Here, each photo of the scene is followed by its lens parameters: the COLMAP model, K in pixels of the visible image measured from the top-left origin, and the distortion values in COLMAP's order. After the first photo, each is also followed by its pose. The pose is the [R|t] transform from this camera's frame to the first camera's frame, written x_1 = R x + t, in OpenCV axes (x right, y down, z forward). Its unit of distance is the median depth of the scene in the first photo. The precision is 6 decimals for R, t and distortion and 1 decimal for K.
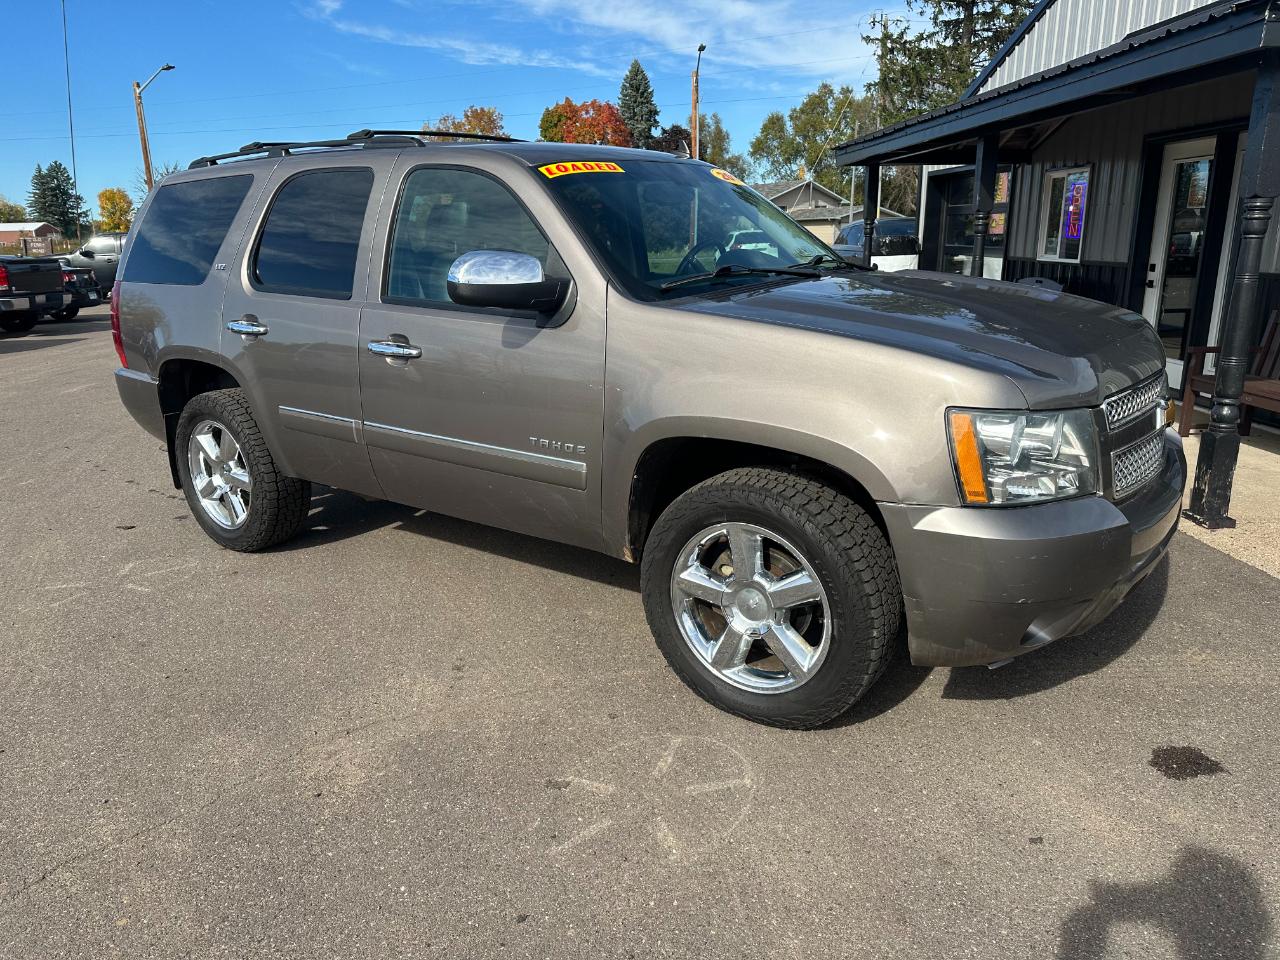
lens RADIAL K [[902.8, 0, 635.3], [0, 902.8, 492.2], [0, 0, 1]] dist [0.035398, -0.045260]
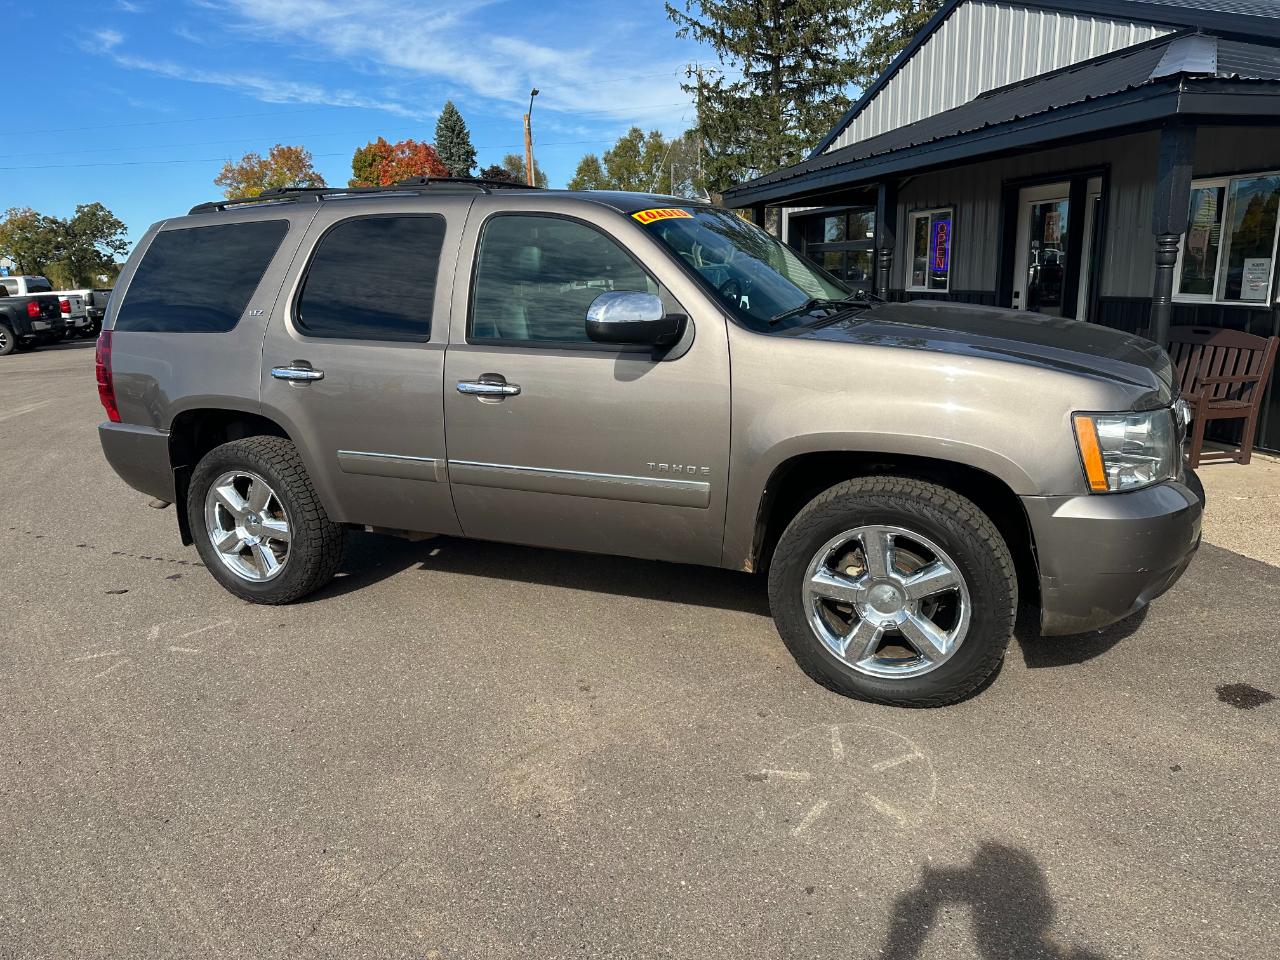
lens RADIAL K [[902.8, 0, 640.8], [0, 902.8, 484.1], [0, 0, 1]] dist [0.035398, -0.045260]
pose [[0.979043, -0.061450, 0.194161, -0.234389], [0.070487, 0.996711, -0.039977, 0.004160], [-0.191066, 0.052825, 0.980155, -0.029434]]
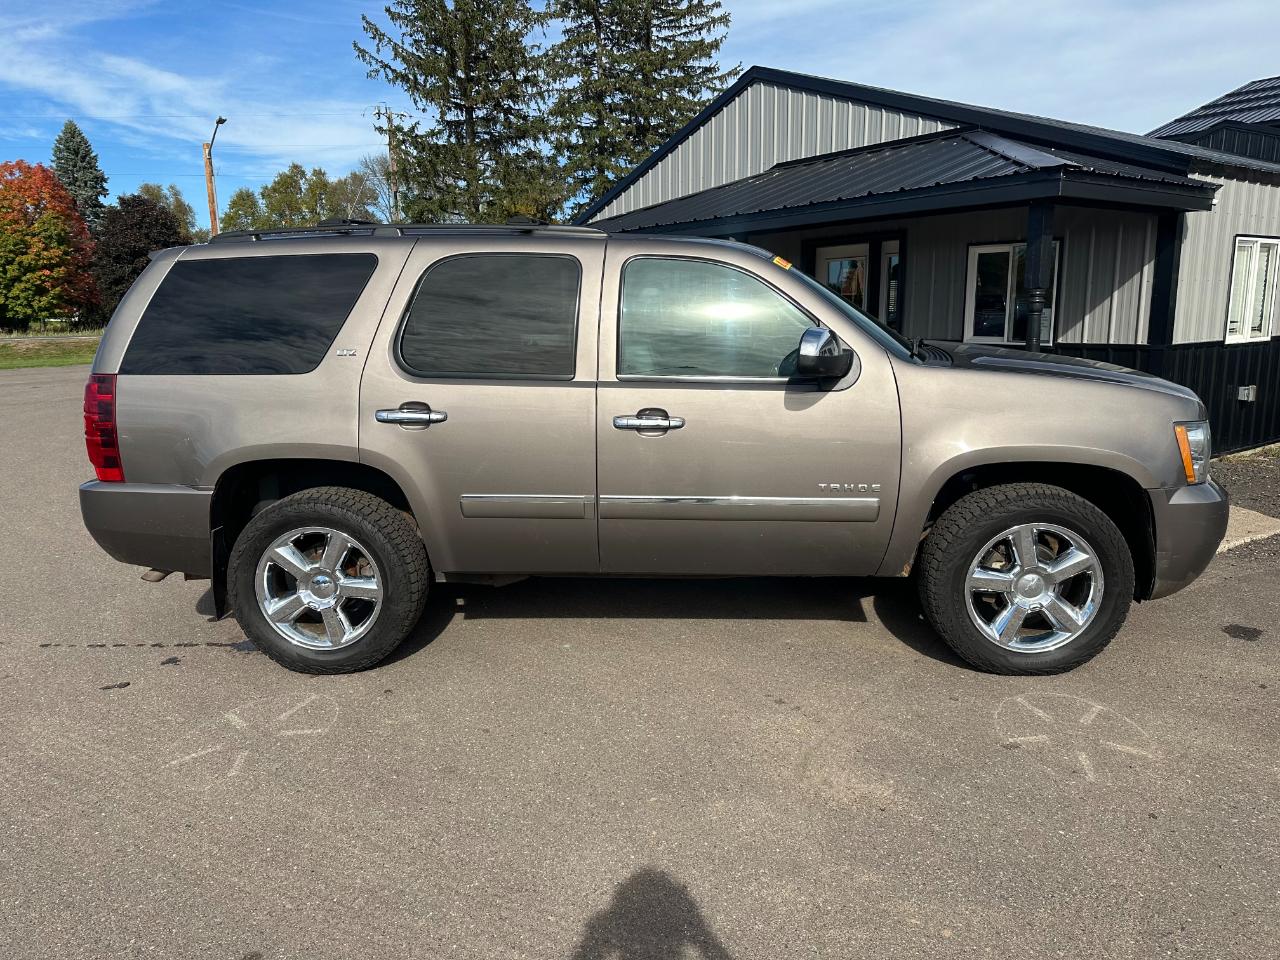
lens RADIAL K [[902.8, 0, 650.7], [0, 902.8, 474.5], [0, 0, 1]] dist [0.035398, -0.045260]
pose [[0.836955, -0.099962, 0.538066, -0.651684], [0.153092, 0.986690, -0.054825, -0.030465], [-0.525424, 0.128259, 0.841118, 0.091980]]
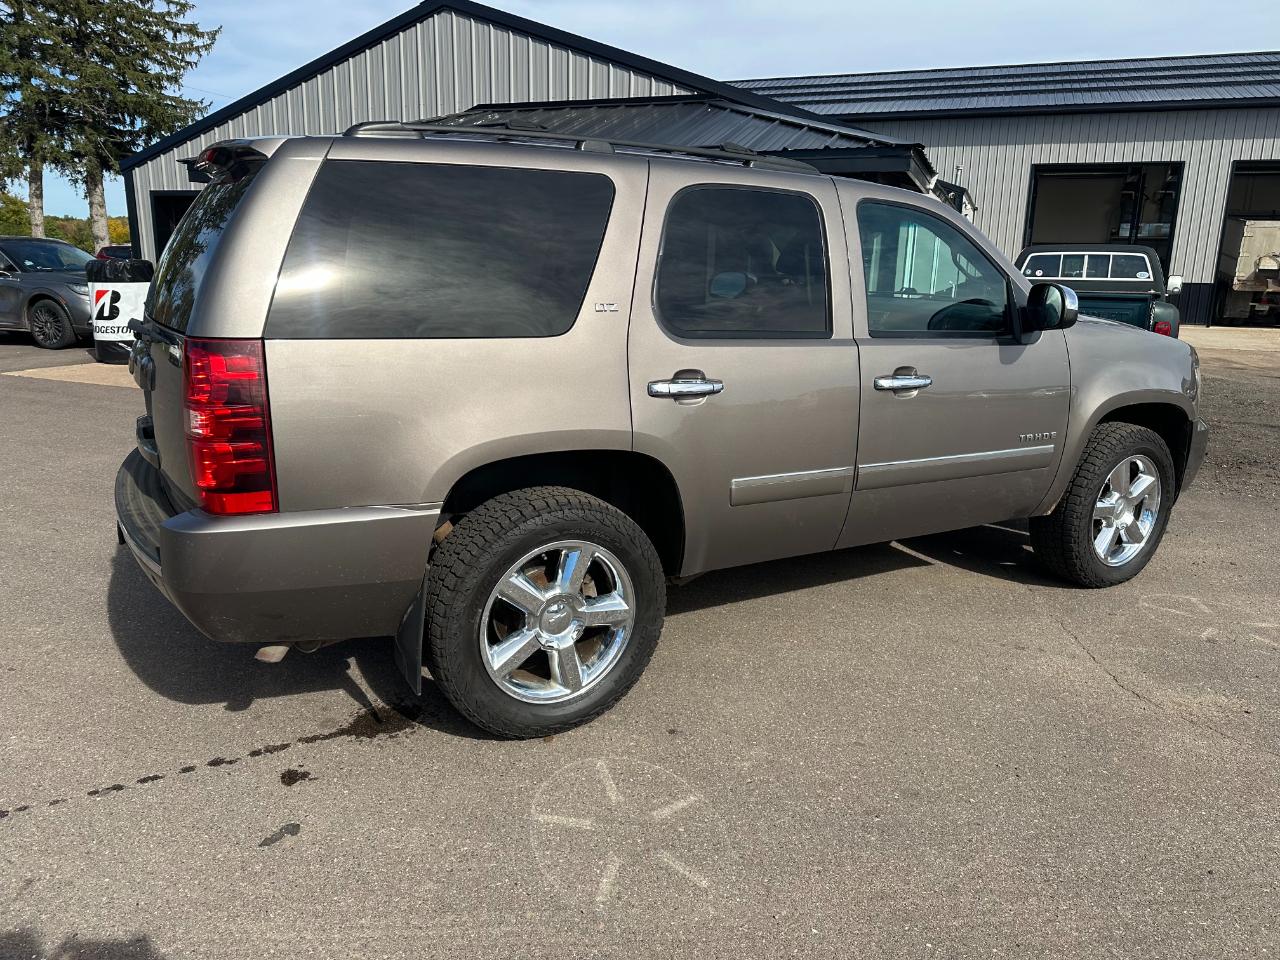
lens RADIAL K [[902.8, 0, 649.5], [0, 902.8, 470.4], [0, 0, 1]] dist [0.035398, -0.045260]
pose [[0.393643, -0.183012, 0.900862, -1.001850], [0.226373, 0.969102, 0.097959, -0.174534], [-0.890955, 0.165370, 0.422910, 0.655483]]
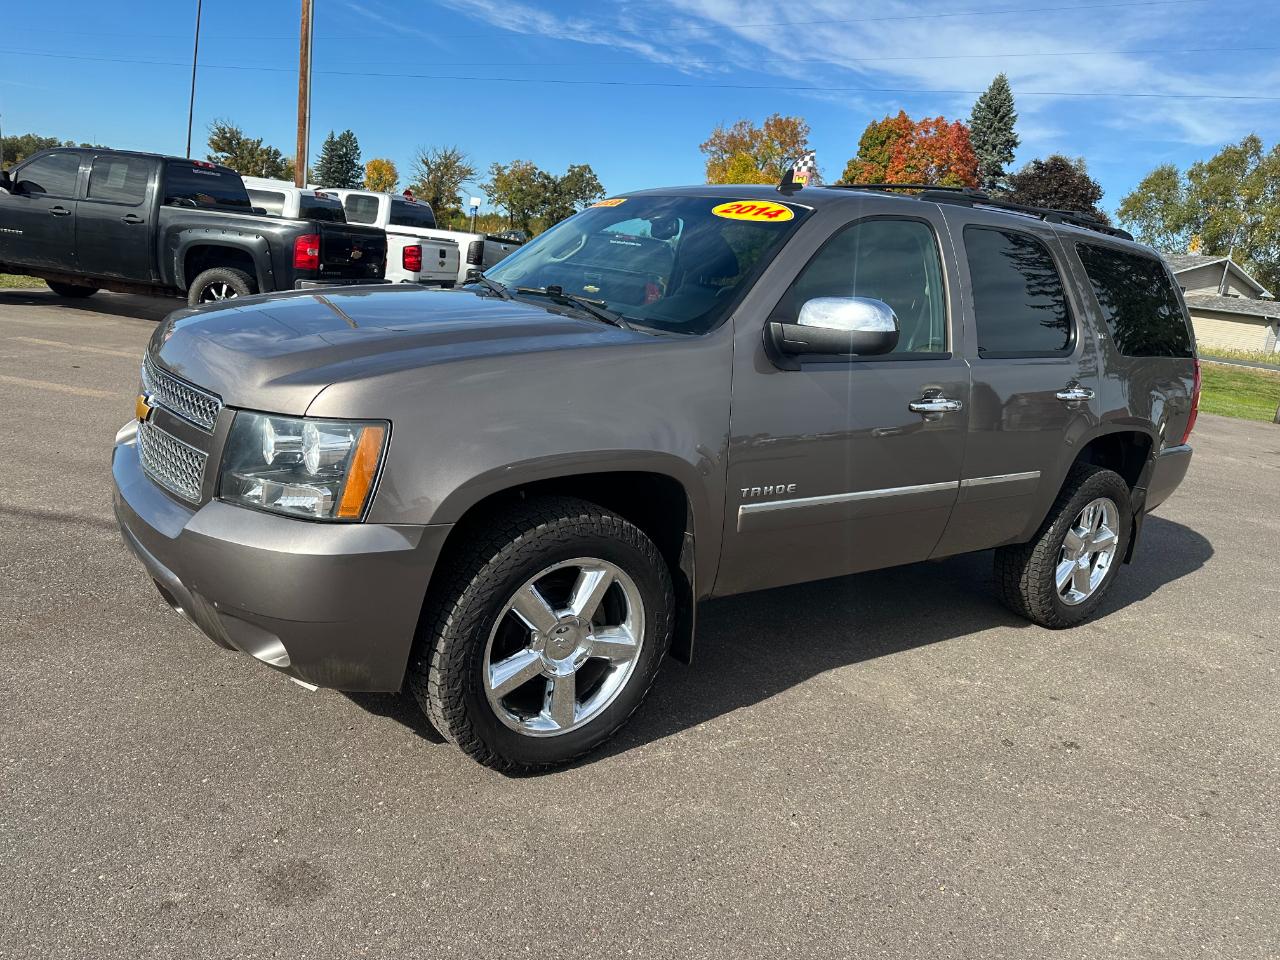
lens RADIAL K [[902.8, 0, 637.3], [0, 902.8, 488.5], [0, 0, 1]] dist [0.035398, -0.045260]
pose [[0.956813, 0.201914, -0.209140, -1.144287], [-0.209231, 0.977777, -0.013237, -0.954912], [0.201820, 0.056424, 0.977796, 3.473526]]
